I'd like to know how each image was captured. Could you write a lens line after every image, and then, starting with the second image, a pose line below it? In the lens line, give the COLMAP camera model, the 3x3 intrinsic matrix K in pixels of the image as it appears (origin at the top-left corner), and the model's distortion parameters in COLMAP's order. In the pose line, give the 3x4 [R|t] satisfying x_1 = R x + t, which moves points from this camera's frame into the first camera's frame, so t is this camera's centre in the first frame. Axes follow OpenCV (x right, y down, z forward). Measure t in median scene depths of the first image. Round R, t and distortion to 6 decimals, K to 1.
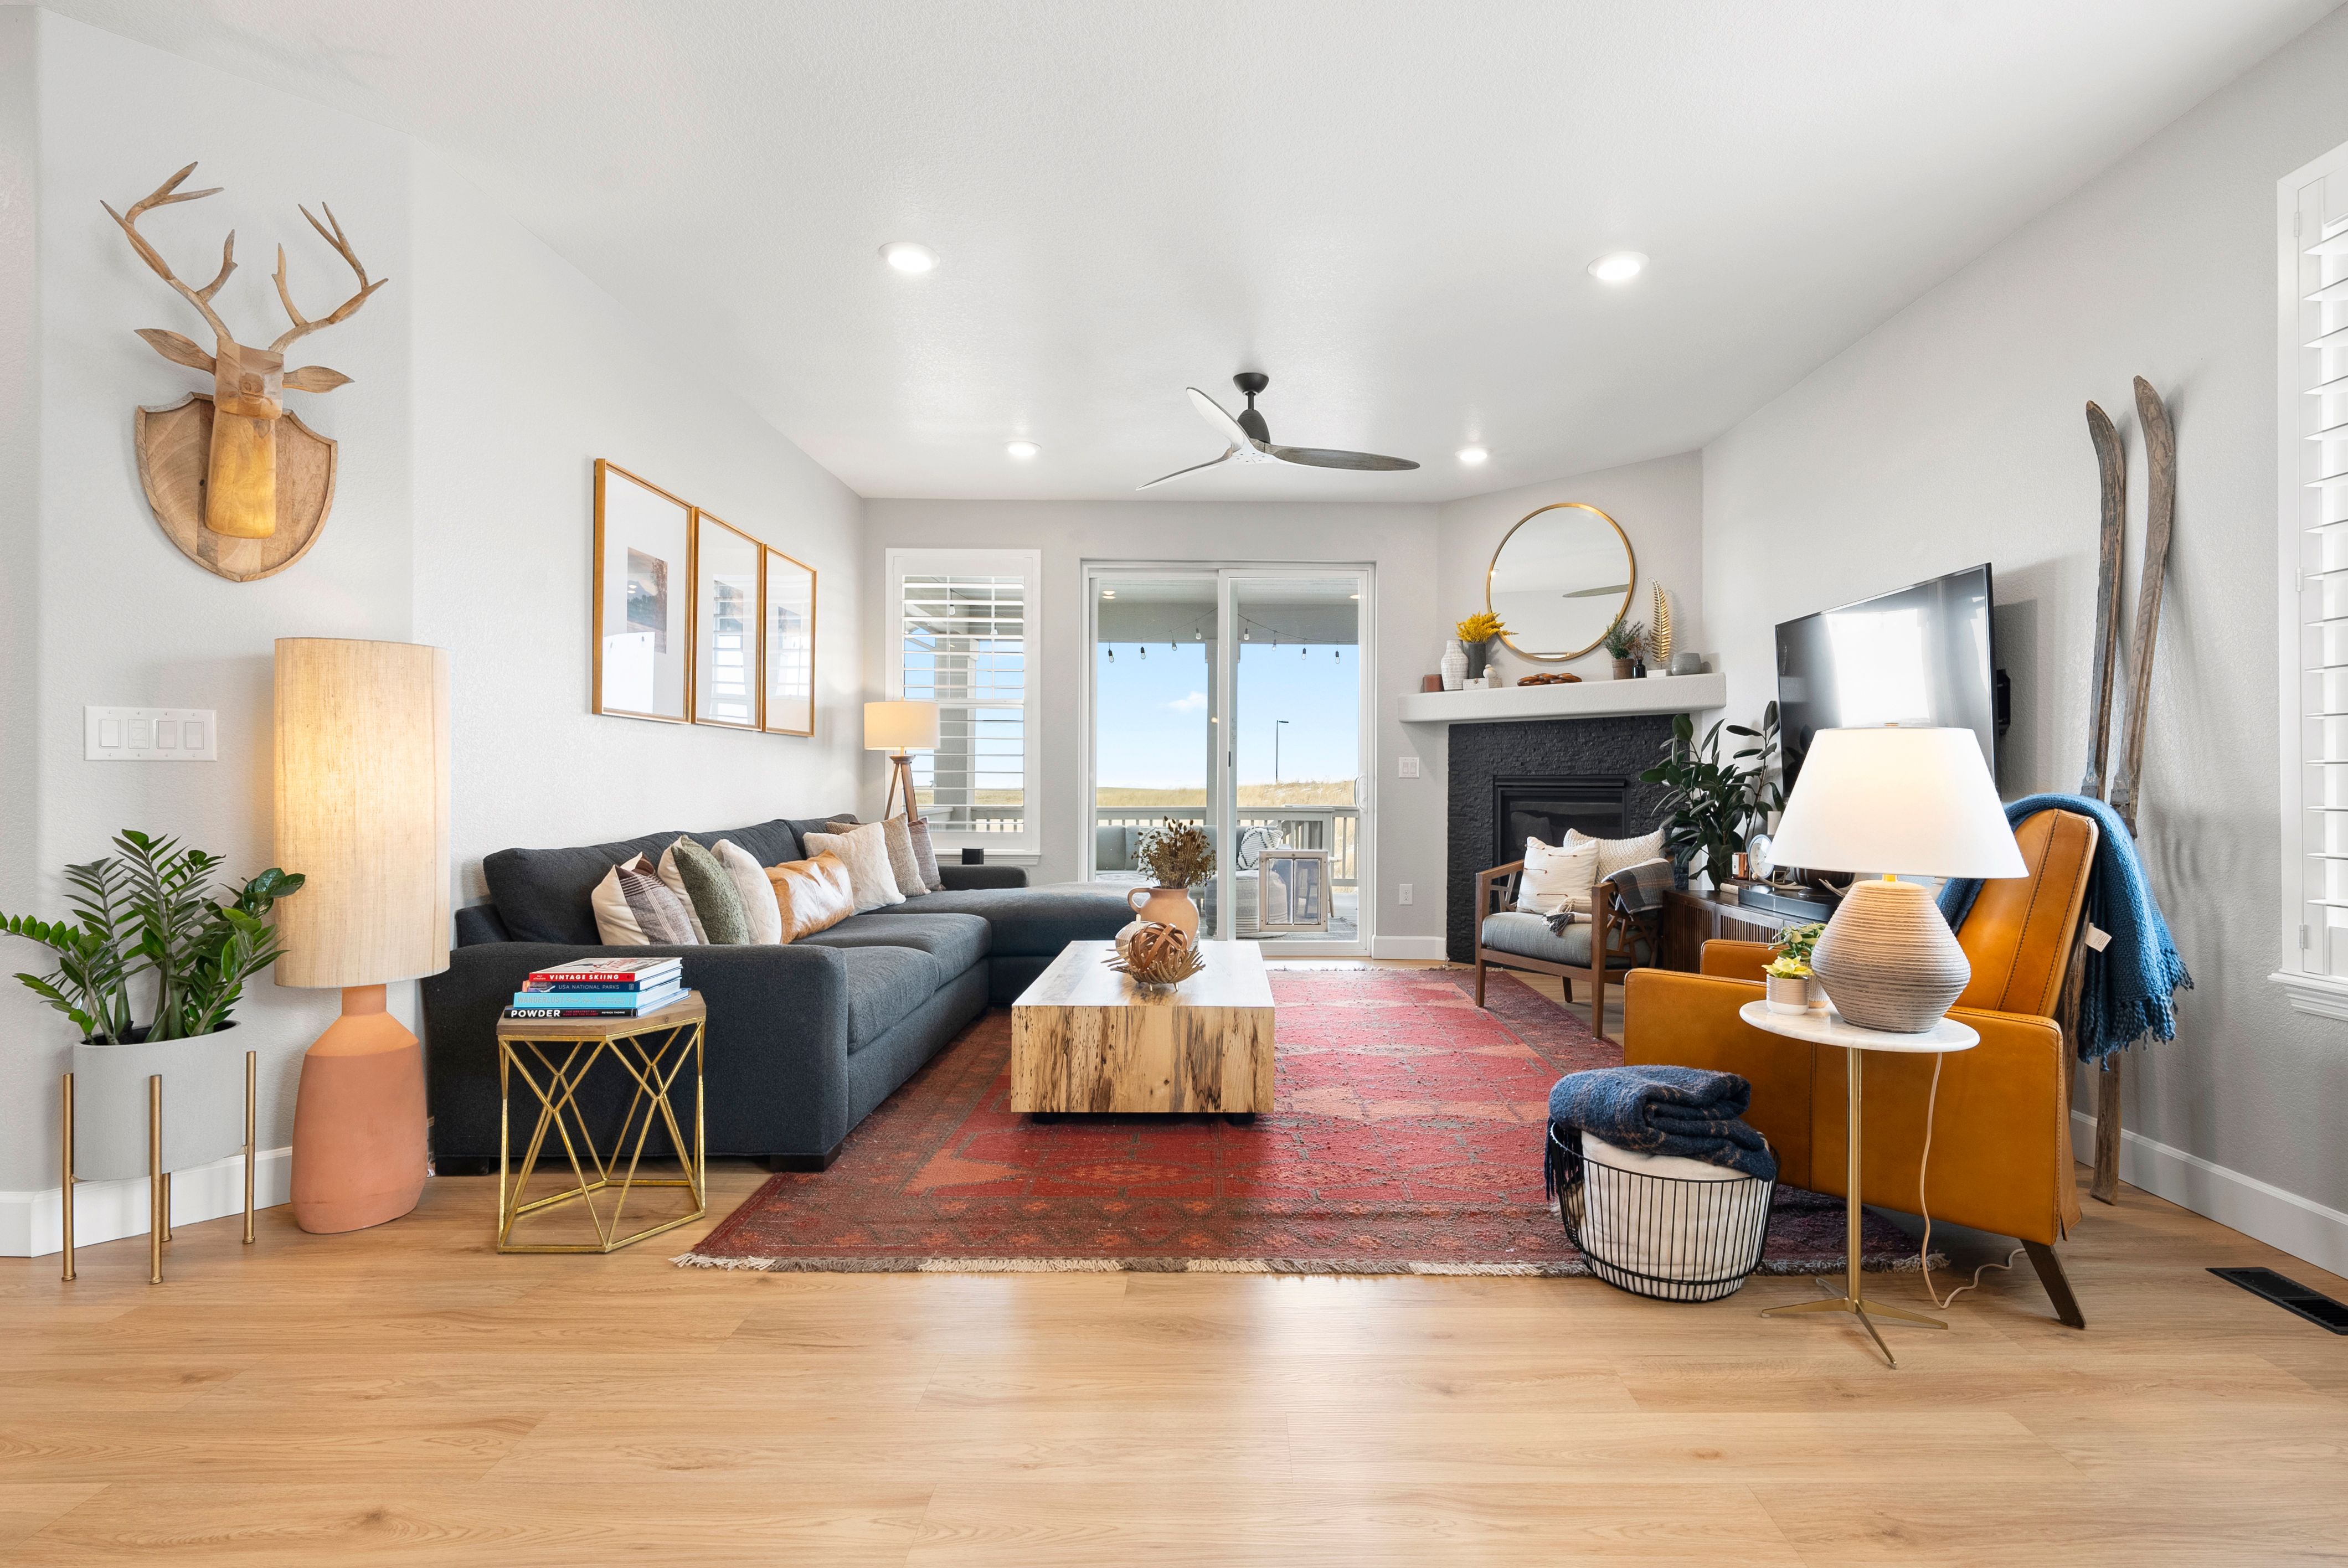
lens RADIAL K [[1083.3, 0, 1239.1], [0, 1083.3, 782.8], [0, 0, 1]] dist [0.001329, -0.001001]
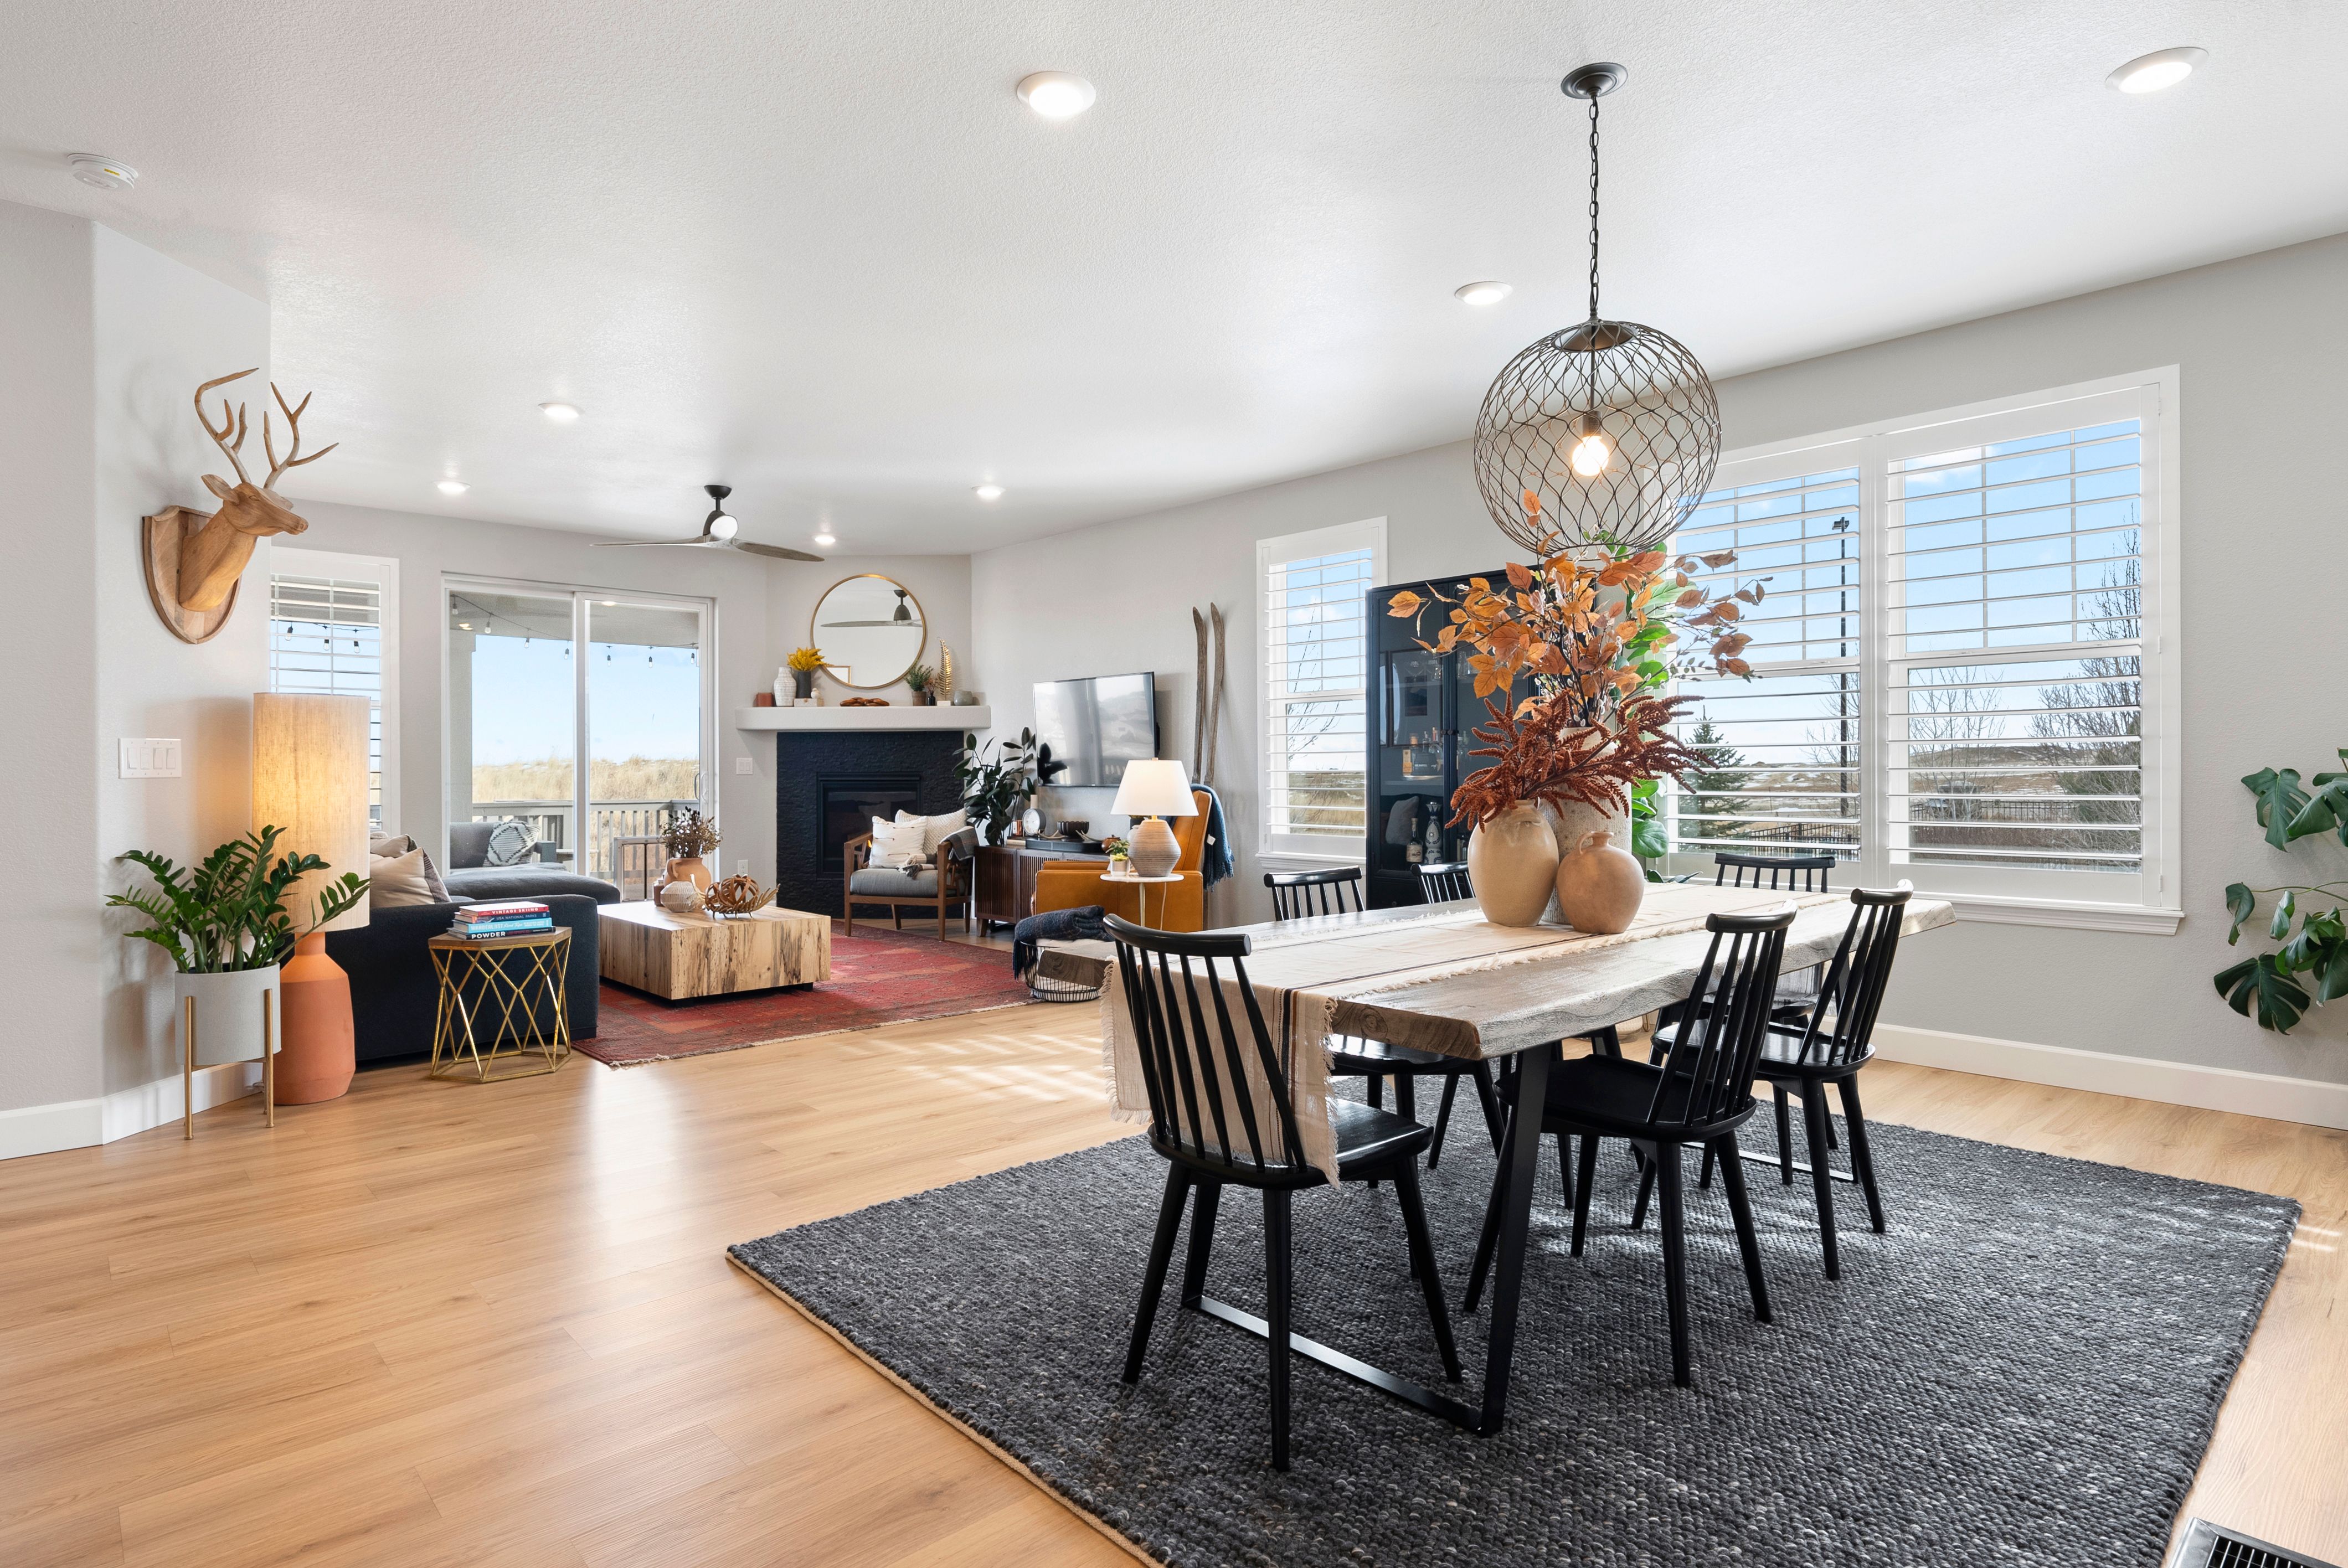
lens RADIAL K [[1230.0, 0, 1185.7], [0, 1230.0, 774.7], [0, 0, 1]] dist [-0.000660, 0.001525]
pose [[0.740705, -0.008117, 0.671782, -0.836483], [0.005198, 0.999966, 0.006350, -0.021400], [-0.671811, -0.001211, 0.740722, -0.775362]]
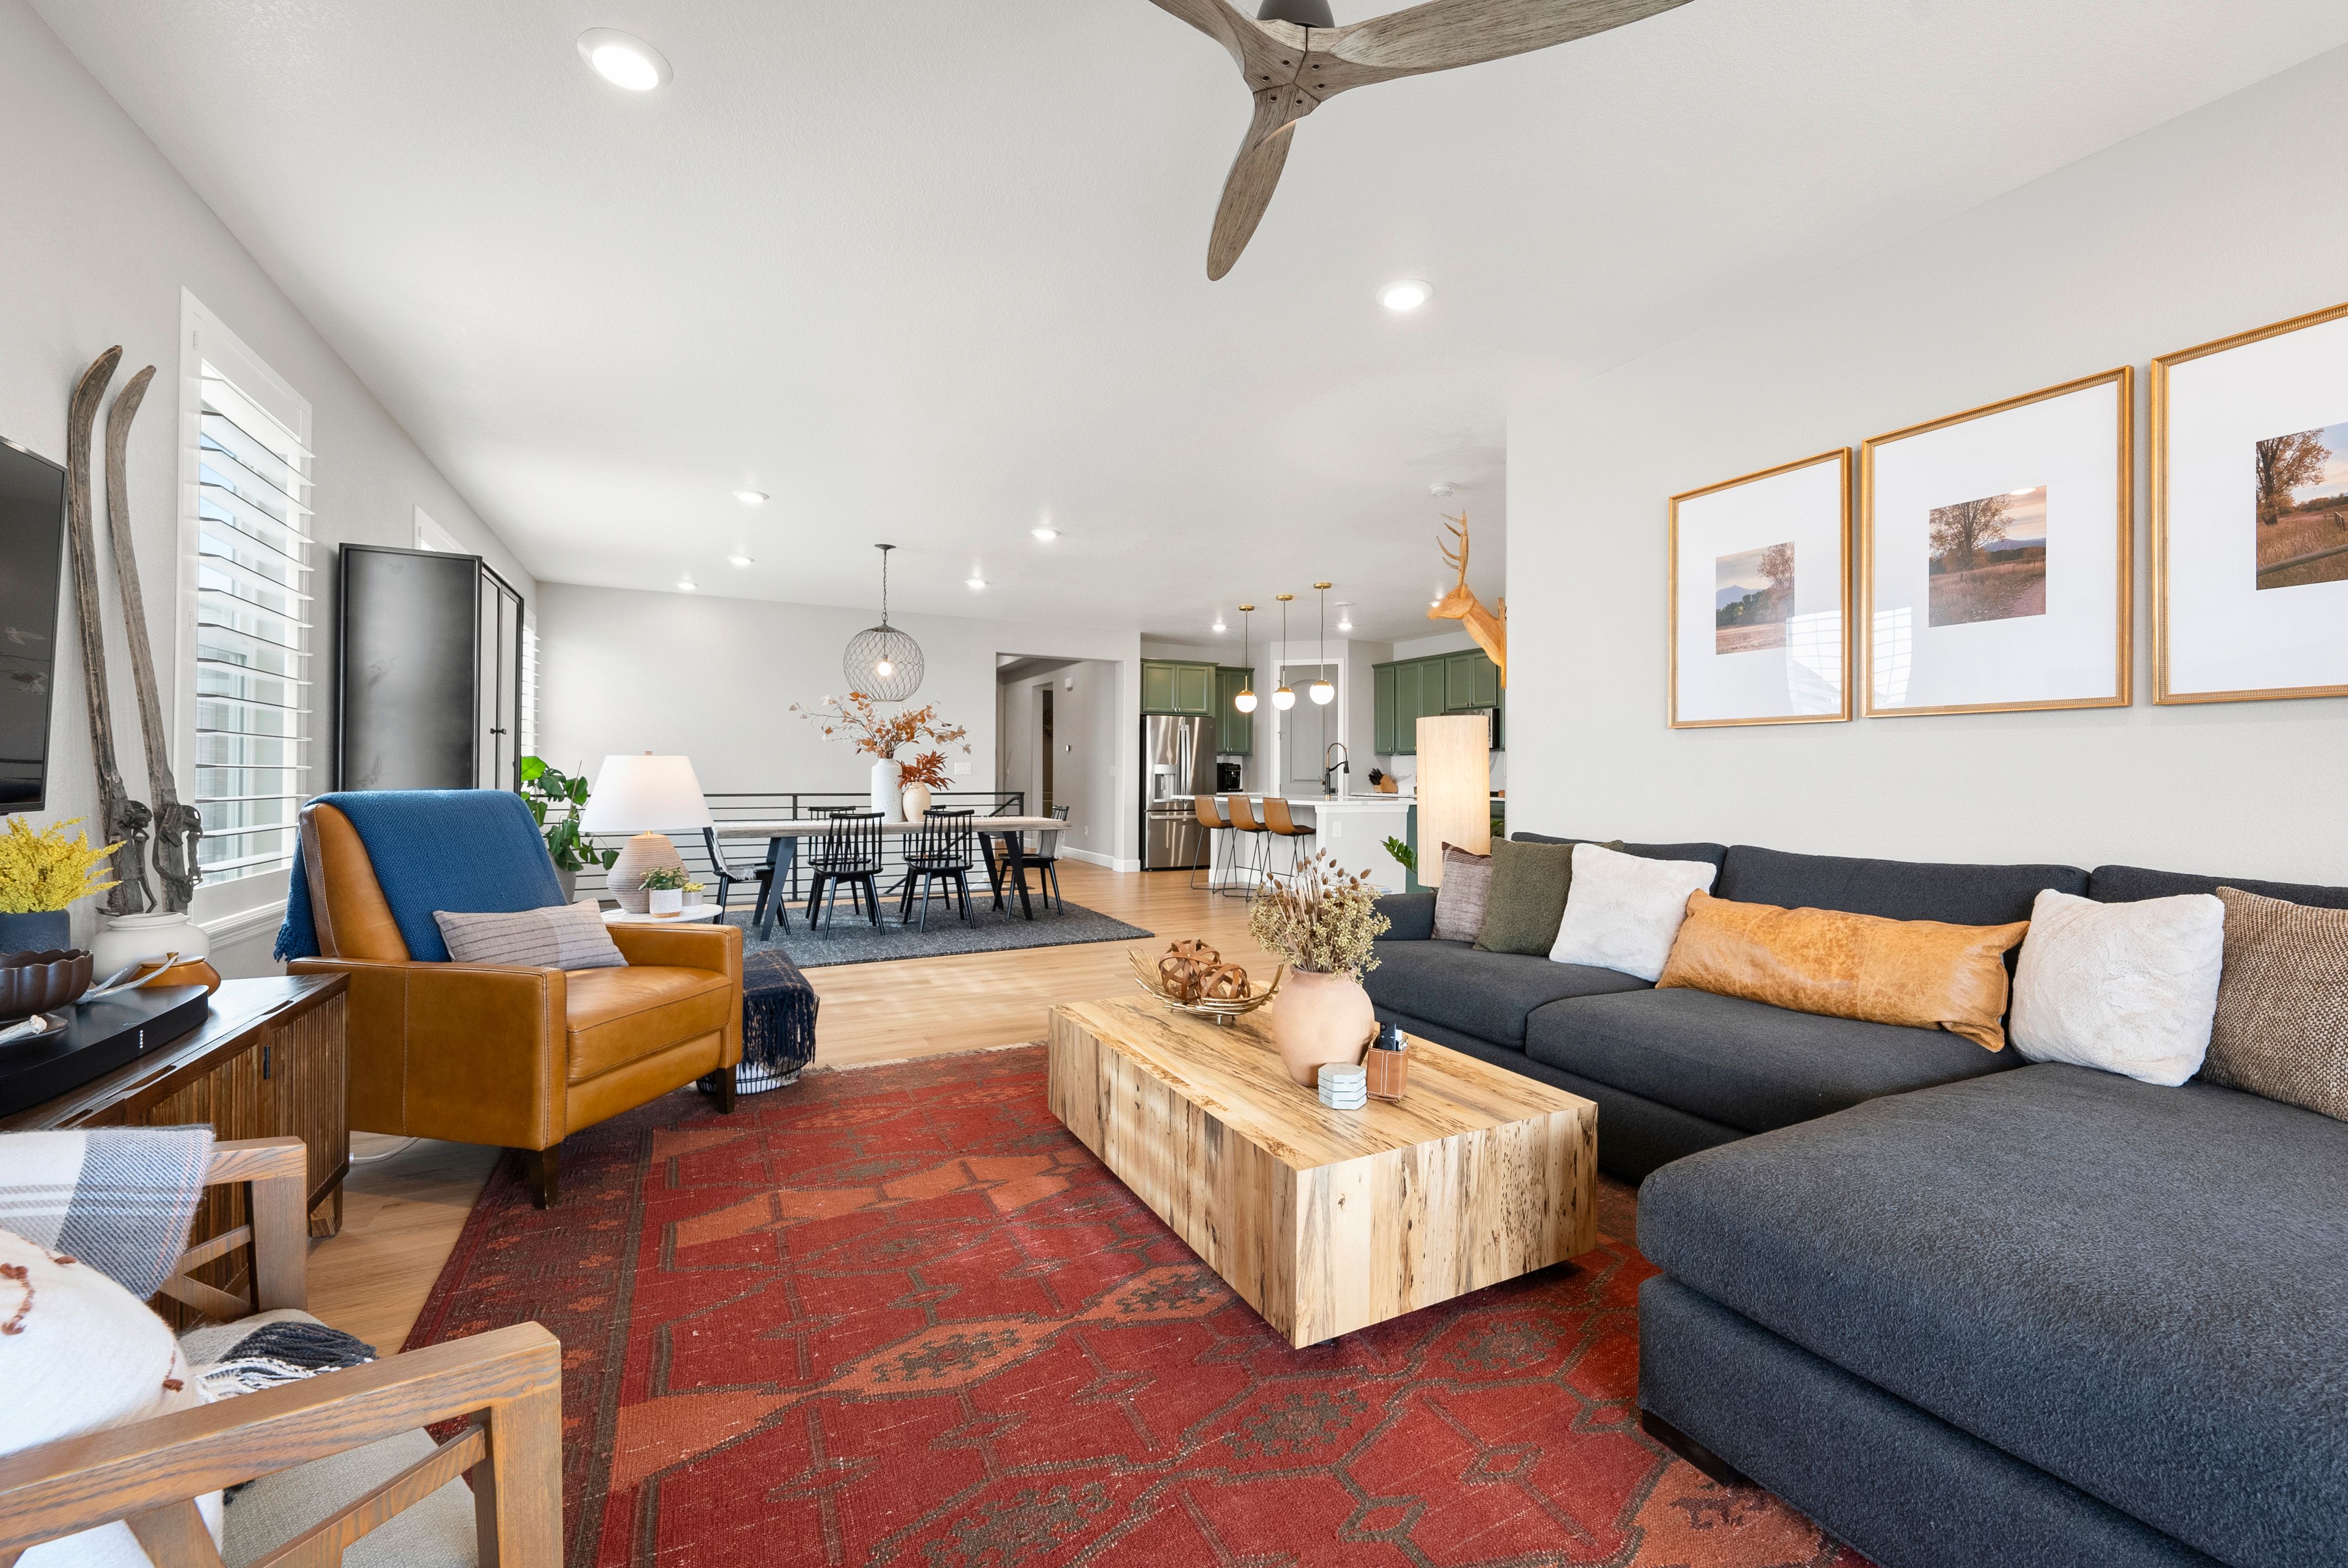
lens RADIAL K [[927.2, 0, 1172.4], [0, 927.2, 772.0], [0, 0, 1]] dist [0.000969, 0.000054]
pose [[-0.903679, -0.009875, -0.428096, 0.304377], [-0.007888, 0.999948, -0.006415, -0.009164], [0.428137, -0.002420, -0.903710, 1.845712]]
